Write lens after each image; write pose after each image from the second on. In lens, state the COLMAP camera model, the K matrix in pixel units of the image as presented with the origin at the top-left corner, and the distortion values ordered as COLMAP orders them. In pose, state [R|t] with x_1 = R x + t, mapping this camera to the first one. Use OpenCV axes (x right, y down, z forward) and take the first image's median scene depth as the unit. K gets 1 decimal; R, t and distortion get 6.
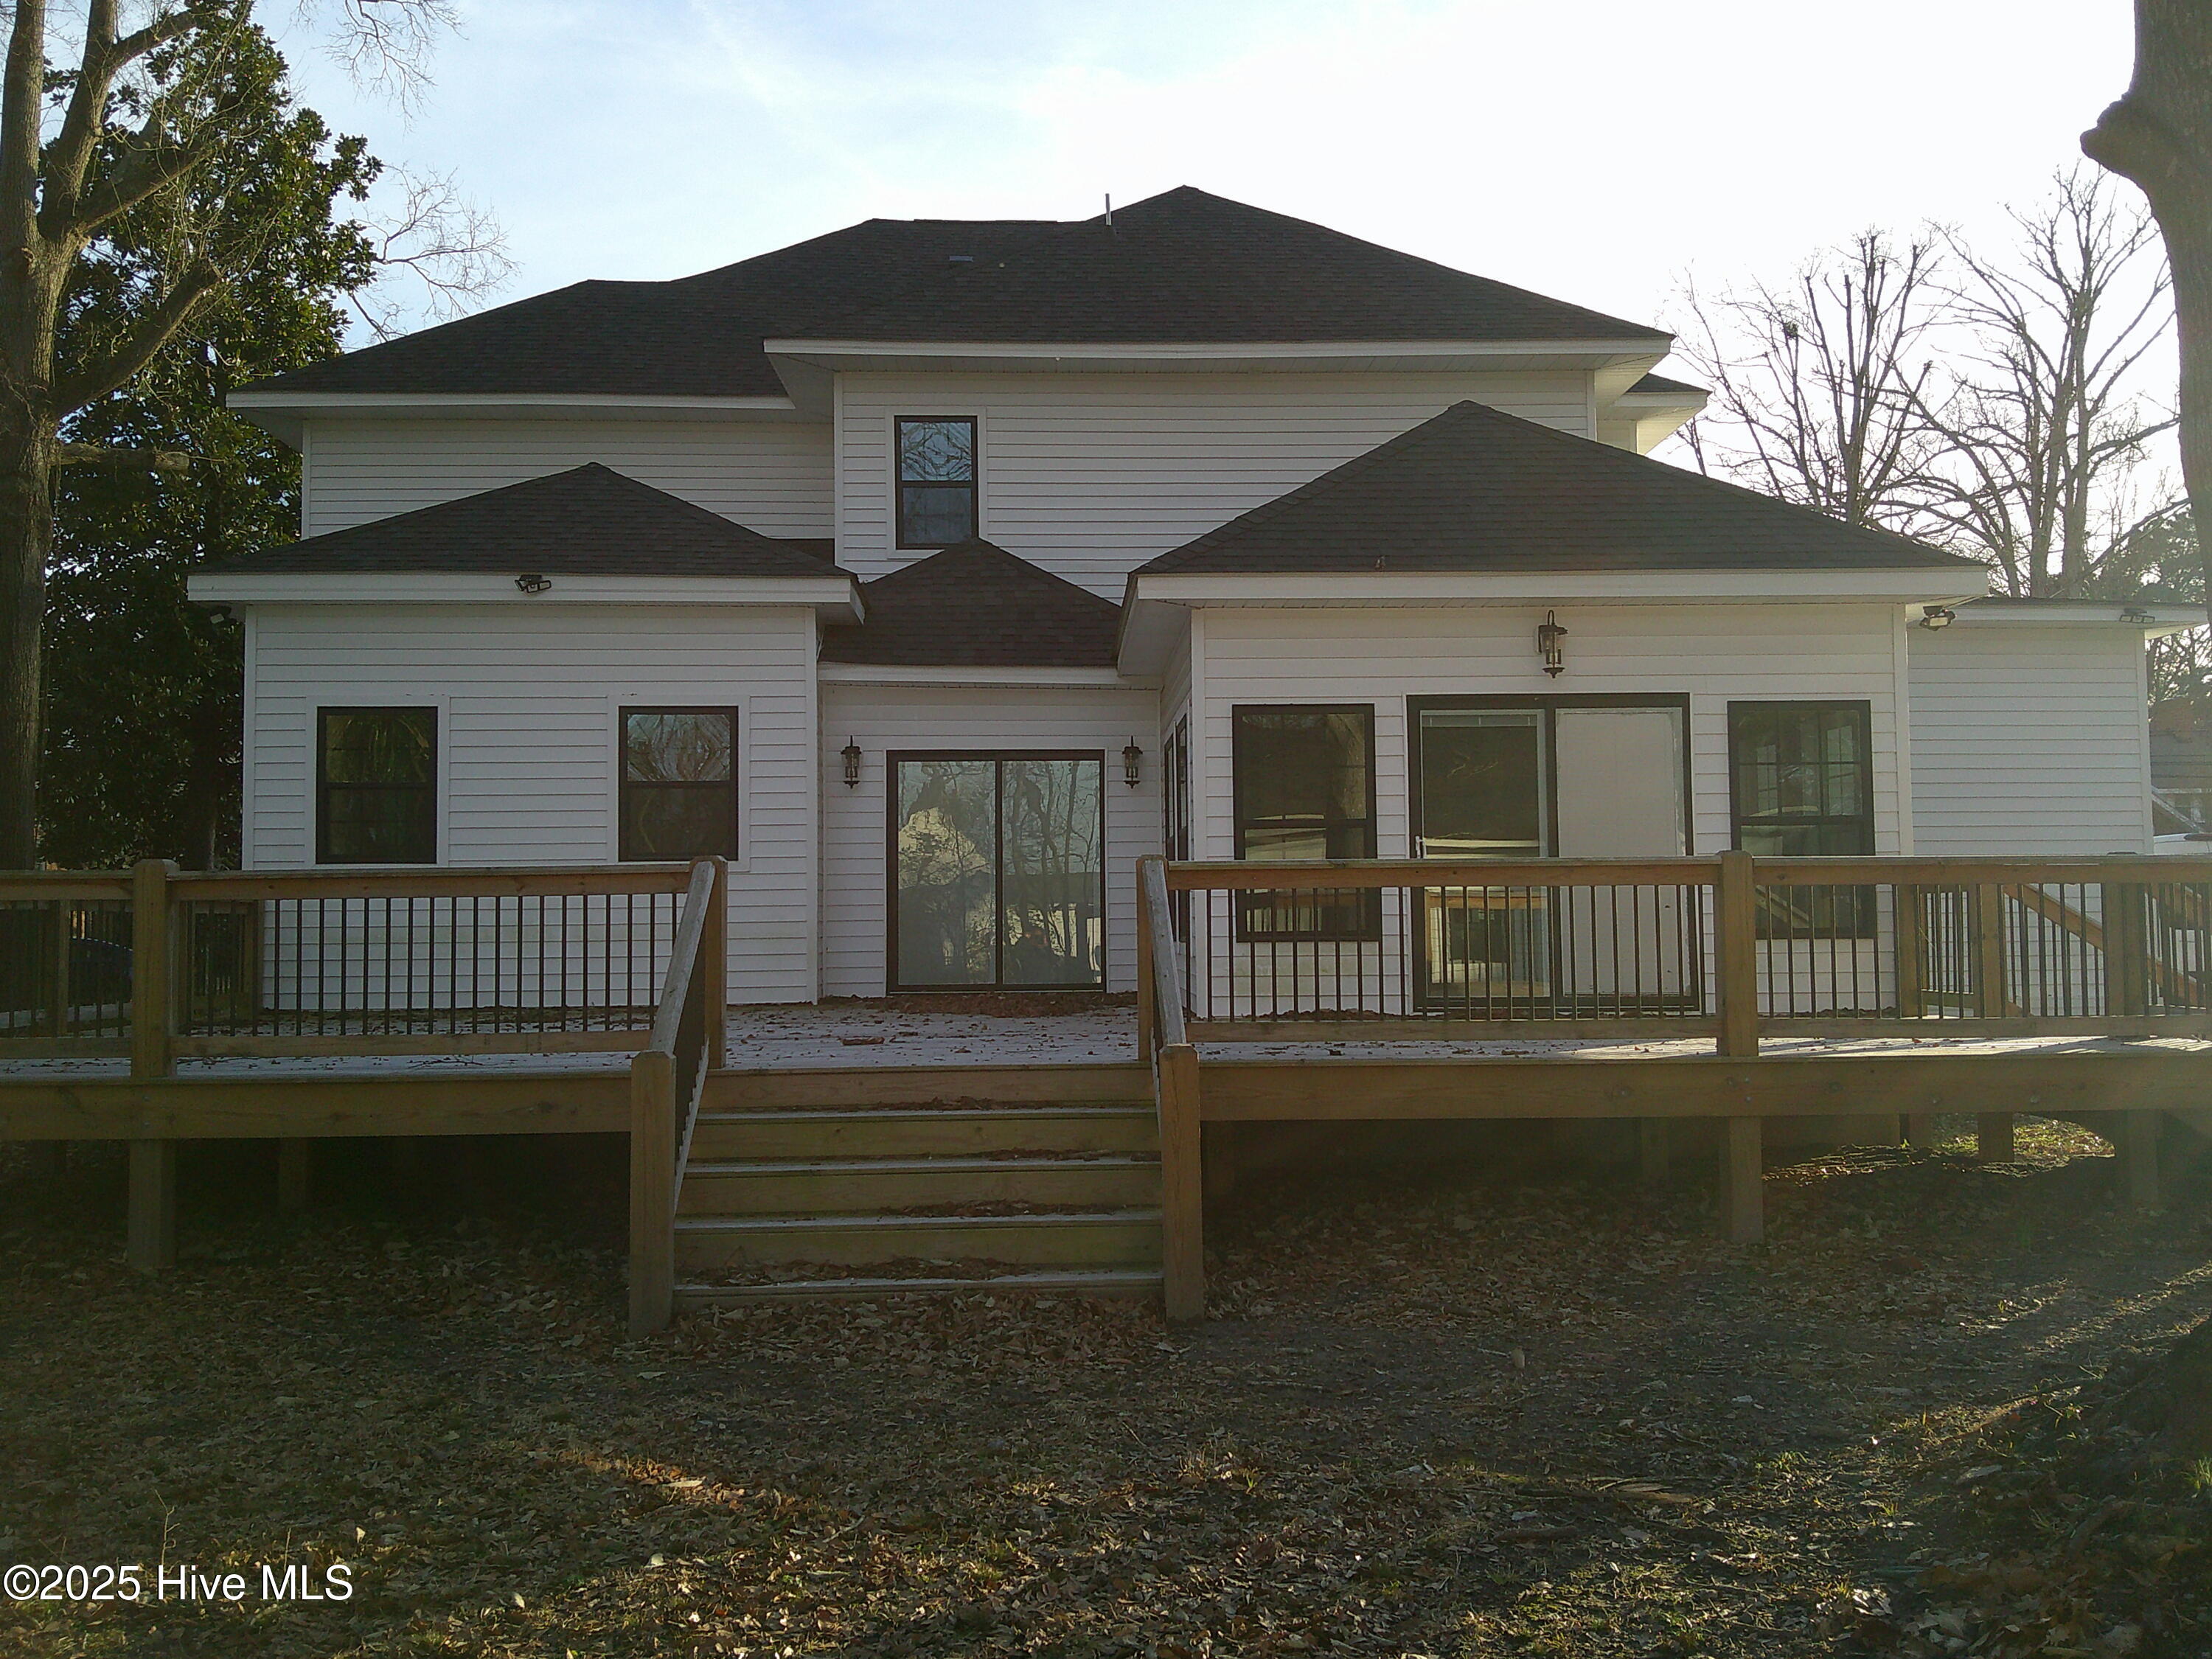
lens RADIAL K [[1969.7, 0, 1103.3], [0, 1969.7, 831.7], [0, 0, 1]] dist [0.088789, -0.230118]
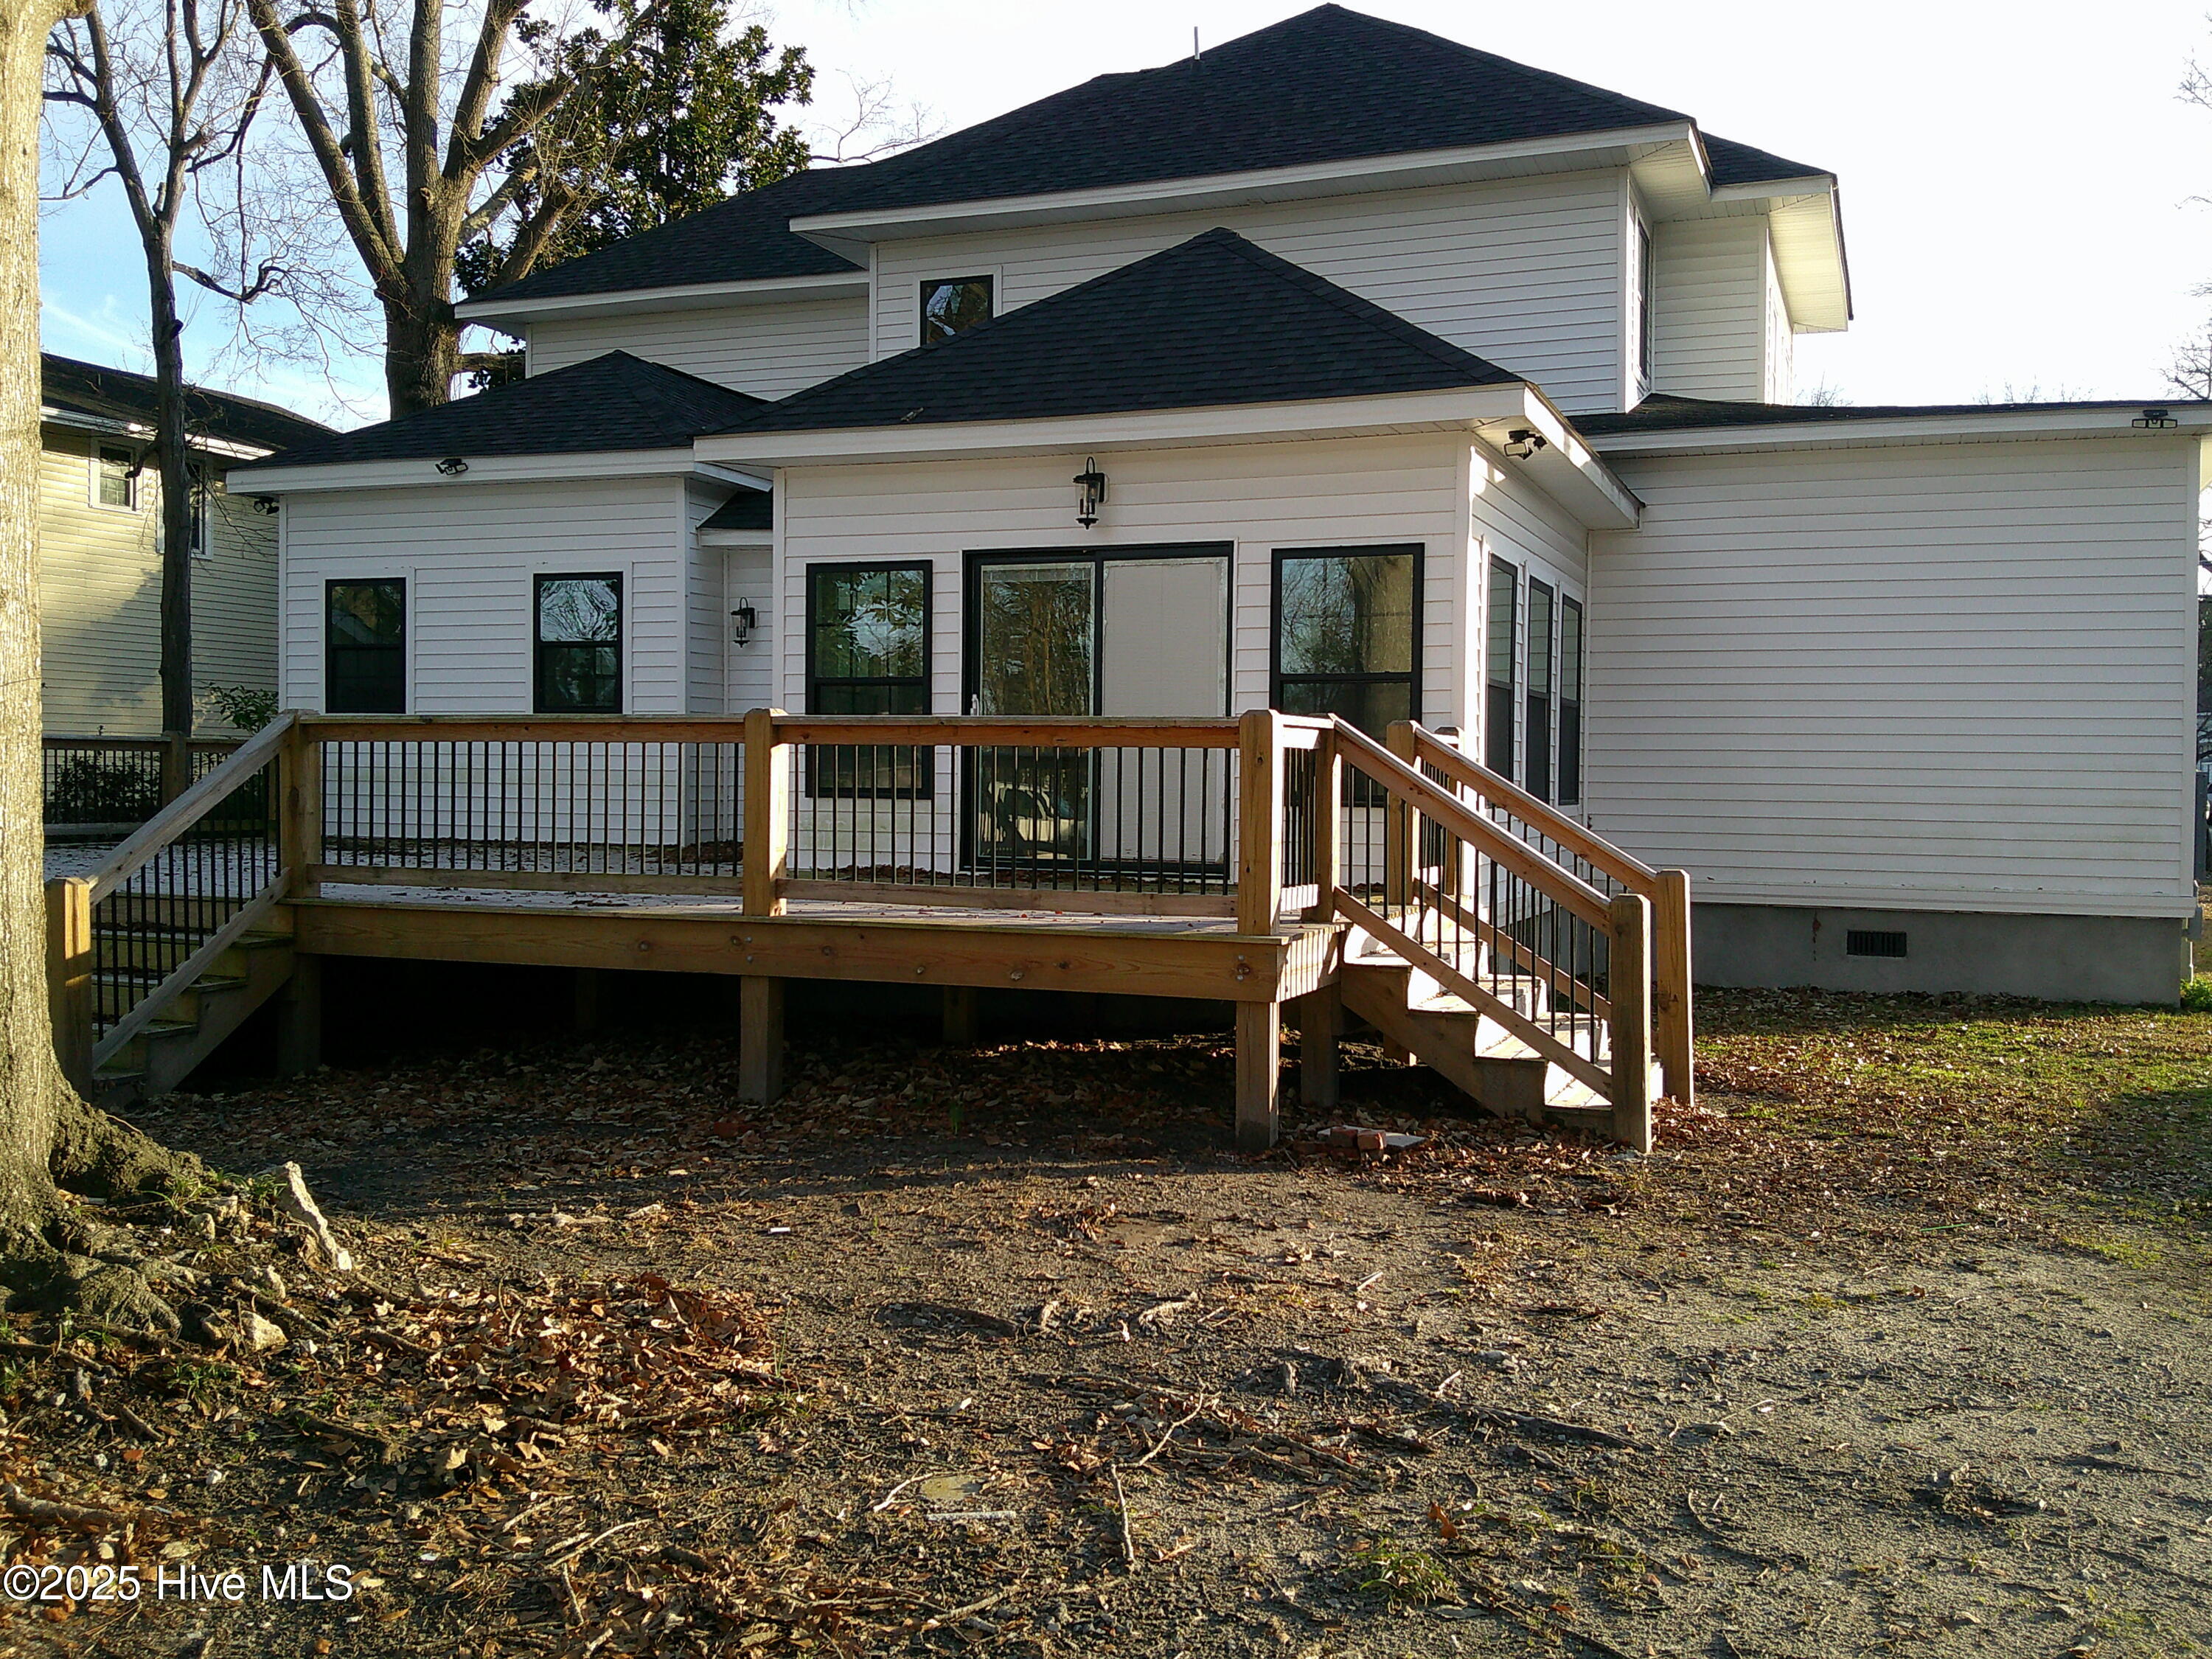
lens RADIAL K [[1969.7, 0, 1102.3], [0, 1969.7, 825.2], [0, 0, 1]] dist [0.088789, -0.230118]
pose [[0.914235, 0.031446, -0.403962, 0.517785], [-0.003345, 0.997536, 0.070080, -0.001374], [0.405170, -0.062719, 0.912087, 0.104018]]
